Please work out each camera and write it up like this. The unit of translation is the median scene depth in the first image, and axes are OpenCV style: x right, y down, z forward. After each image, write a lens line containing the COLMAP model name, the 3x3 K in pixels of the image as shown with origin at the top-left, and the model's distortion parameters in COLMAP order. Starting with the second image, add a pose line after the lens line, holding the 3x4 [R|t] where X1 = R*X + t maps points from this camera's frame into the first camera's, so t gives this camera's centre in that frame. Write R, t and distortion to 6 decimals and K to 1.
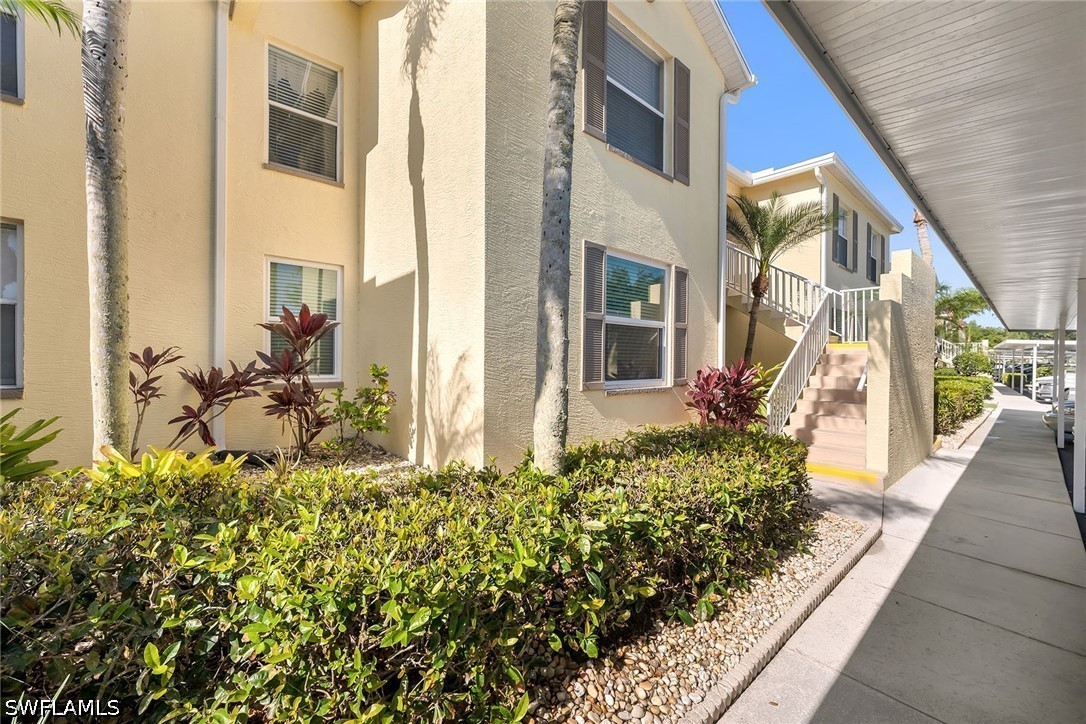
lens RADIAL K [[431.8, 0, 543.0], [0, 431.8, 362.0], [0, 0, 1]] dist [-0.000374, -0.000123]
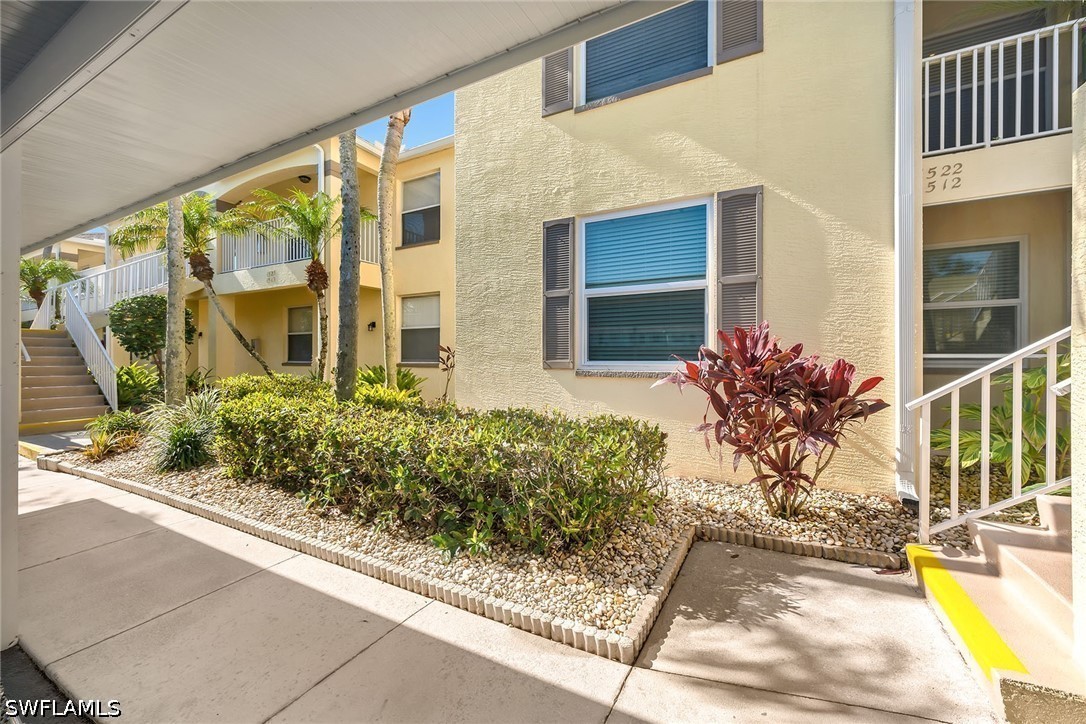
lens RADIAL K [[431.8, 0, 543.0], [0, 431.8, 362.0], [0, 0, 1]] dist [-0.000374, -0.000123]
pose [[0.347750, -0.011085, -0.937522, 0.979973], [-0.006280, 0.999880, -0.014152, 0.060590], [0.937566, 0.010809, 0.347639, 0.601148]]
